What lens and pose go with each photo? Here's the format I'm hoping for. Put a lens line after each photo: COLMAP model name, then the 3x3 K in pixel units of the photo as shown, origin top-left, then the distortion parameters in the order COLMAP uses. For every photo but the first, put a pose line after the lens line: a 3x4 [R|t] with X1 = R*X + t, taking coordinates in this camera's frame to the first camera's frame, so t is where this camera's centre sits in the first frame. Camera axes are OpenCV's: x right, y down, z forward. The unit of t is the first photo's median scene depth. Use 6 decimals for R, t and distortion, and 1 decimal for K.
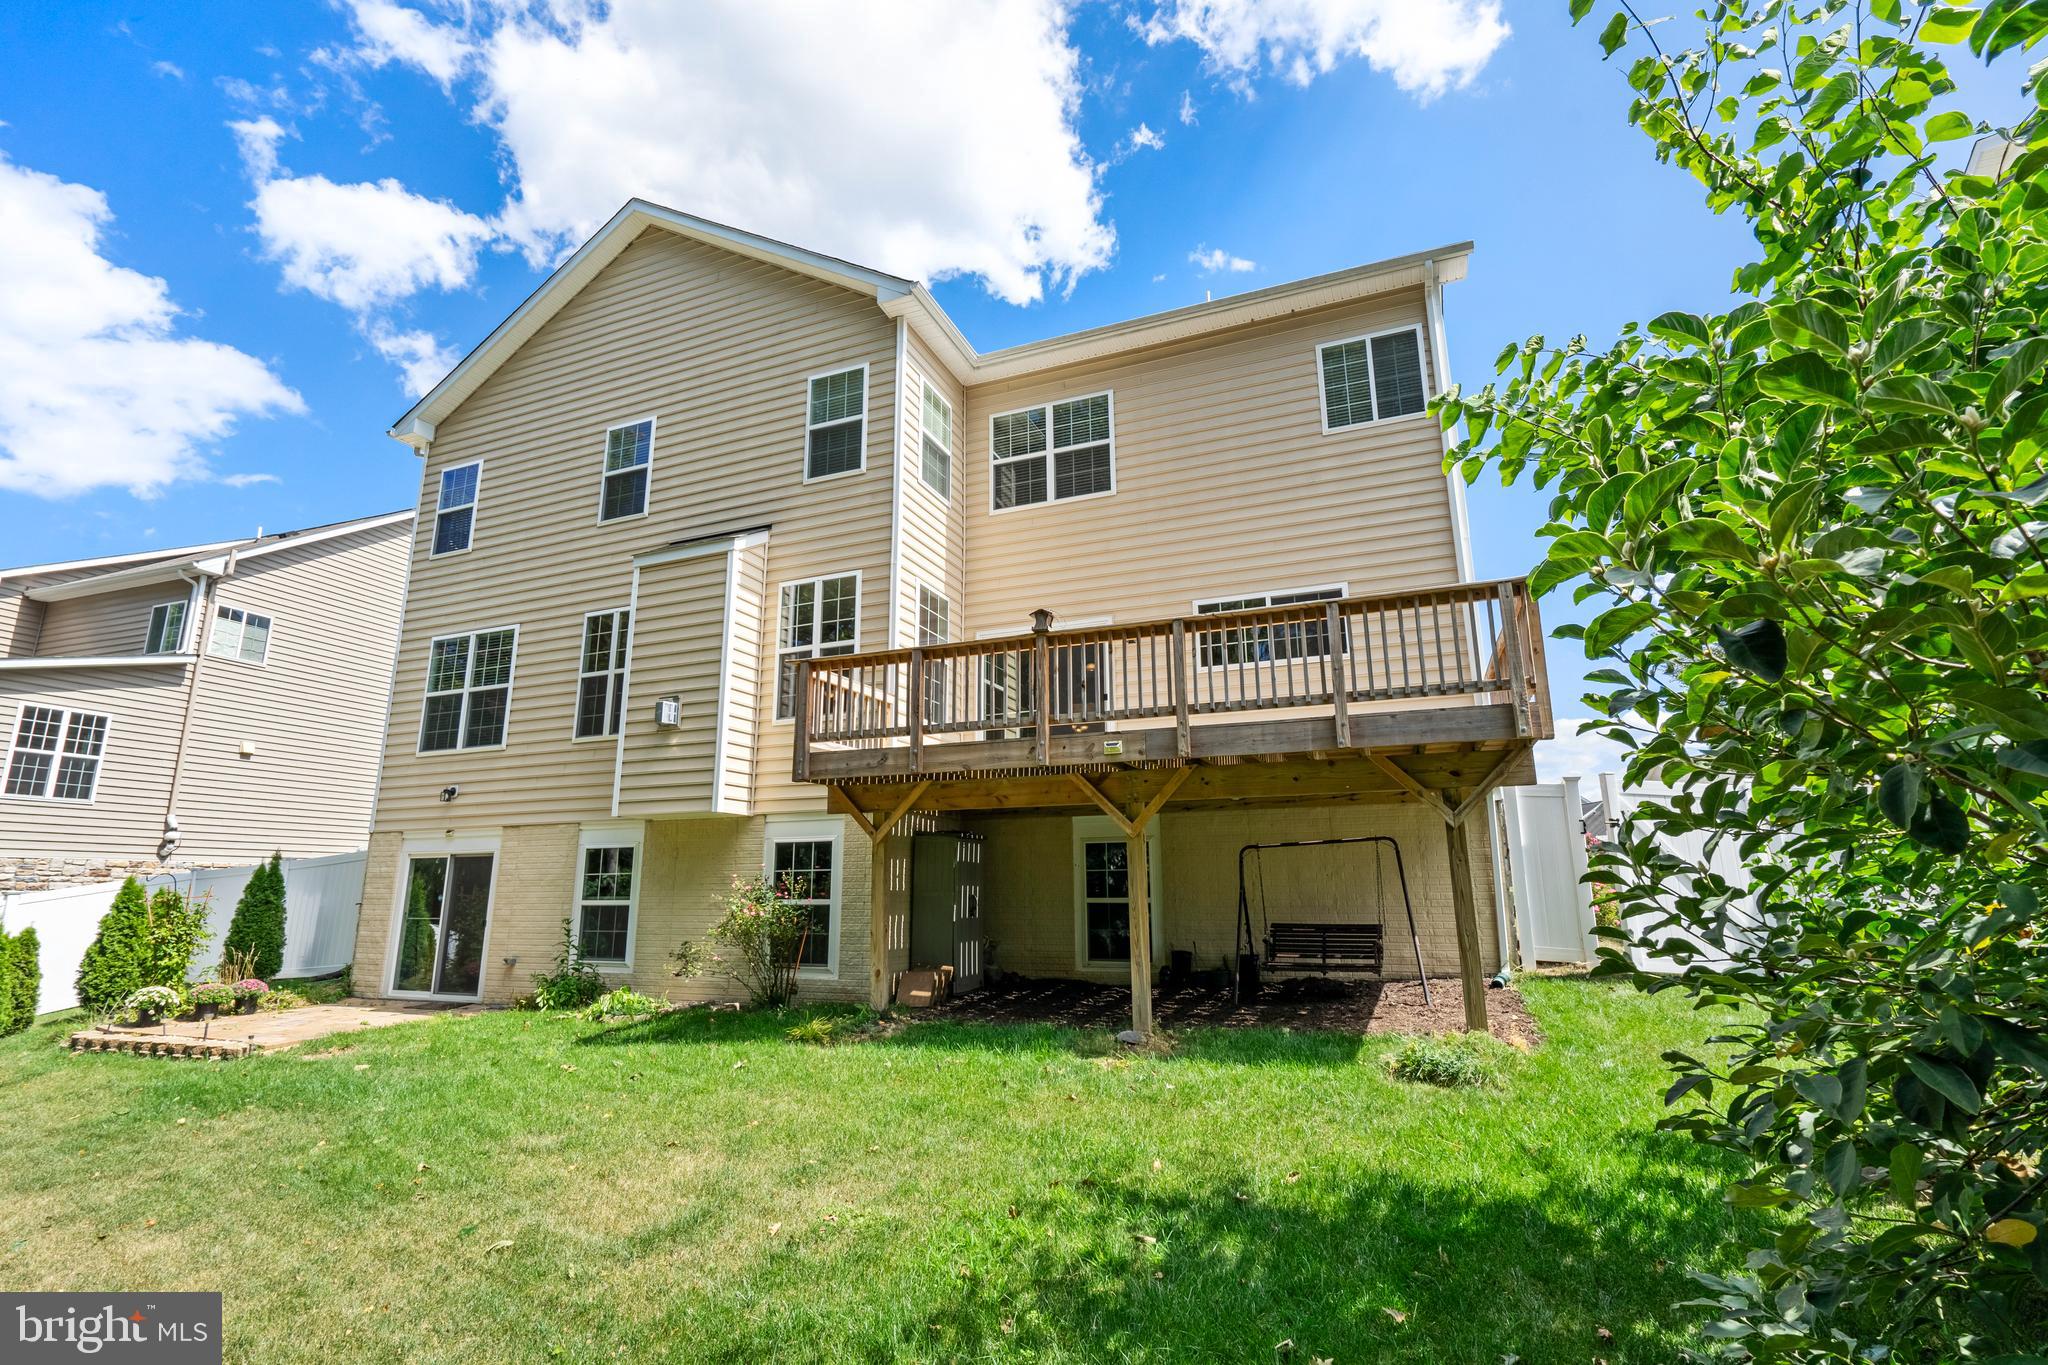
lens RADIAL K [[925.1, 0, 1018.3], [0, 925.1, 685.7], [0, 0, 1]] dist [-0.007617, 0.003157]
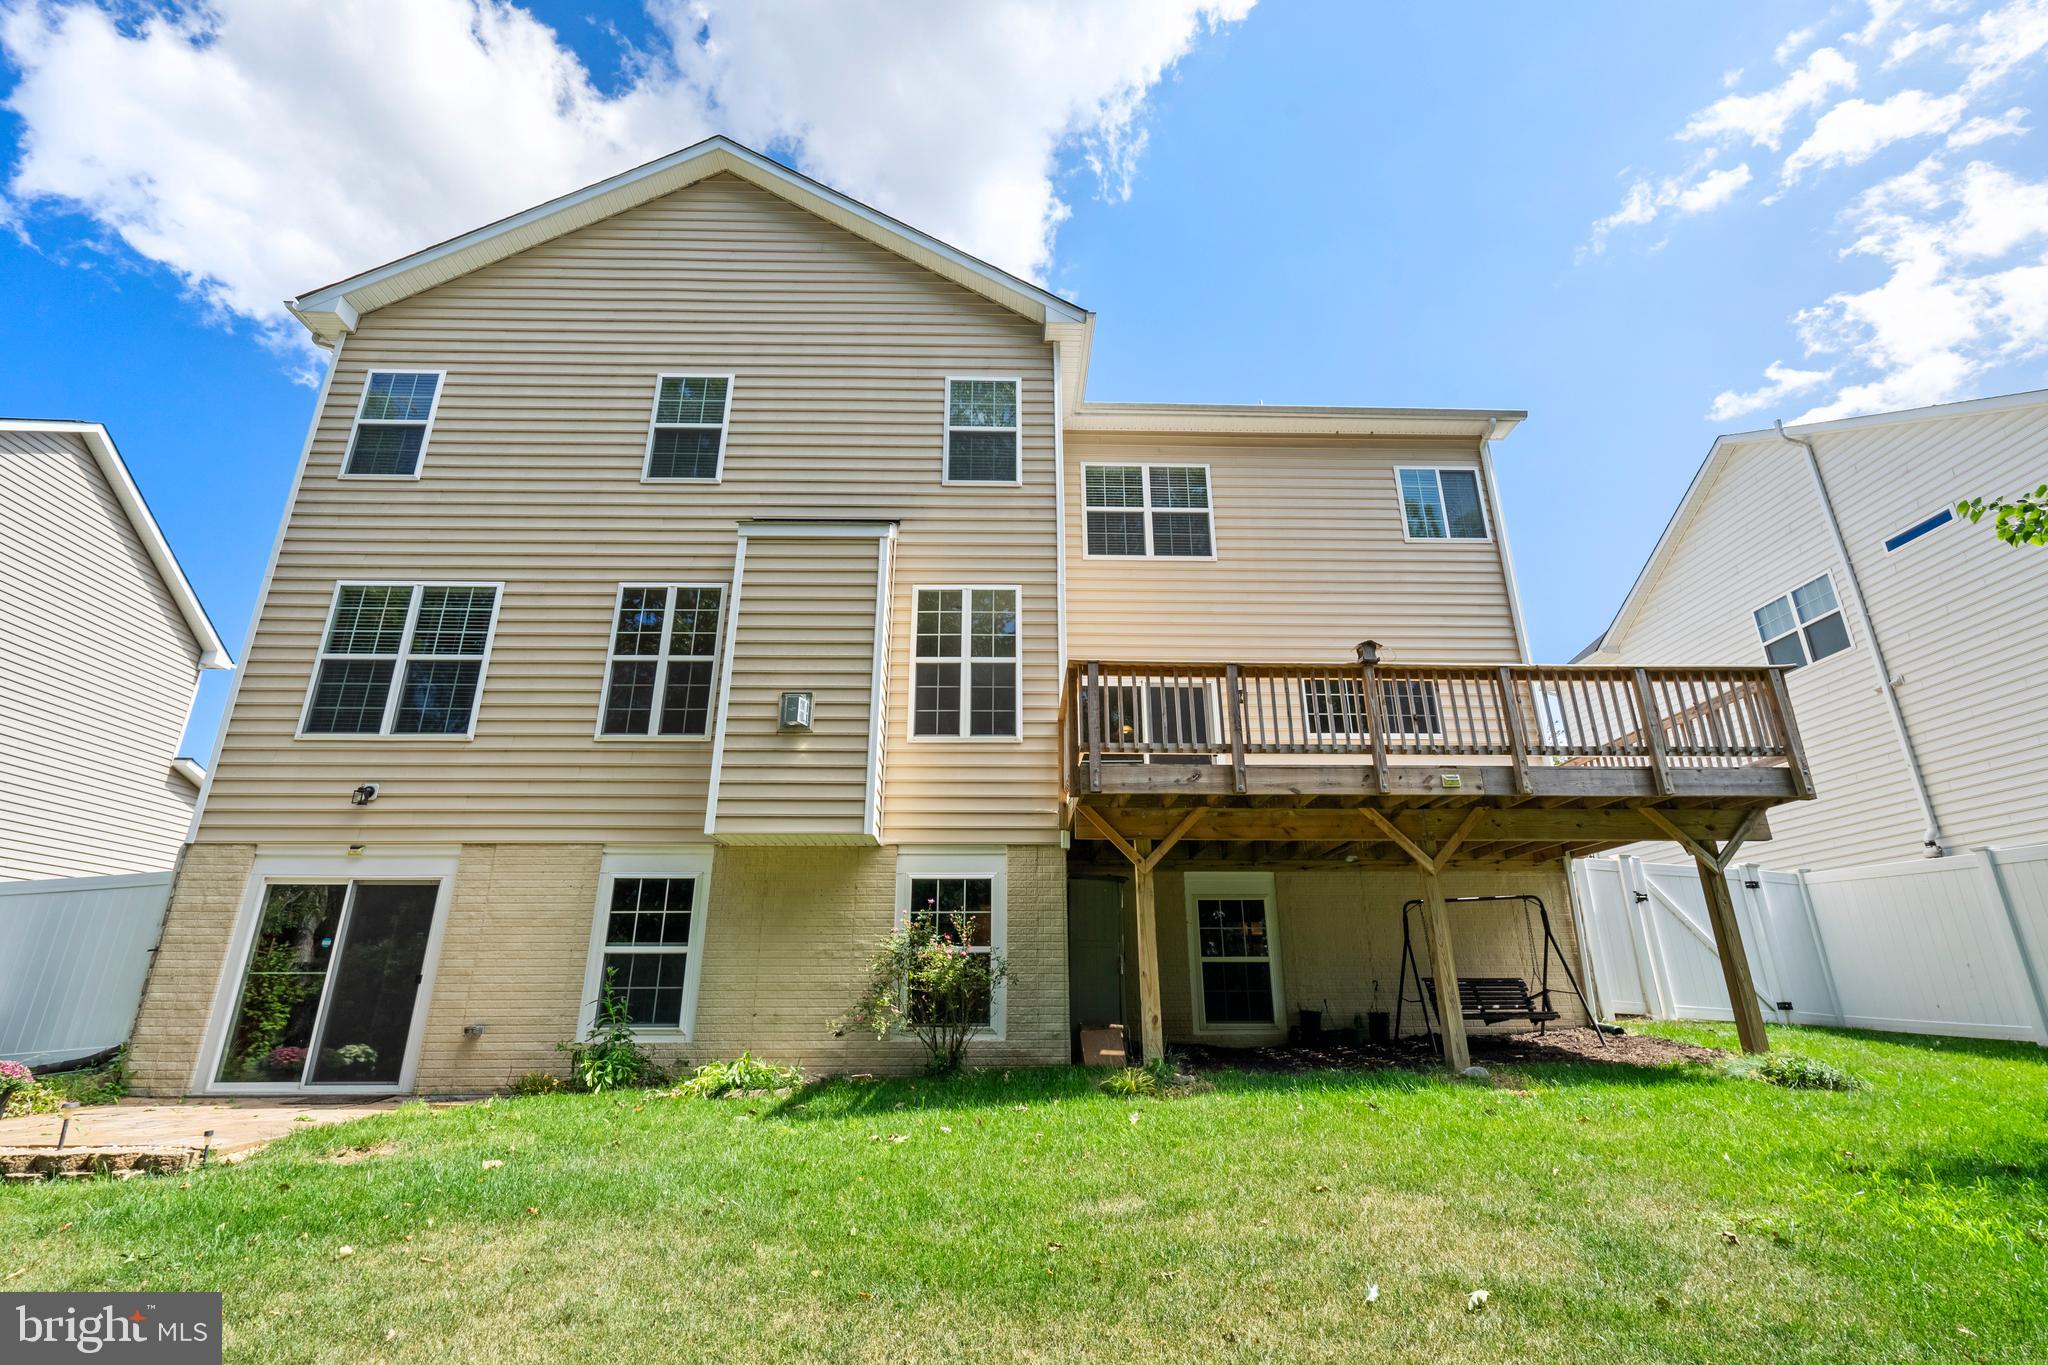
lens RADIAL K [[925.1, 0, 1021.6], [0, 925.1, 686.3], [0, 0, 1]] dist [-0.007617, 0.003157]
pose [[0.916733, 0.137130, 0.375229, -0.478418], [-0.090659, 0.986148, -0.138903, 0.097512], [-0.389078, 0.093319, 0.916466, 0.156115]]
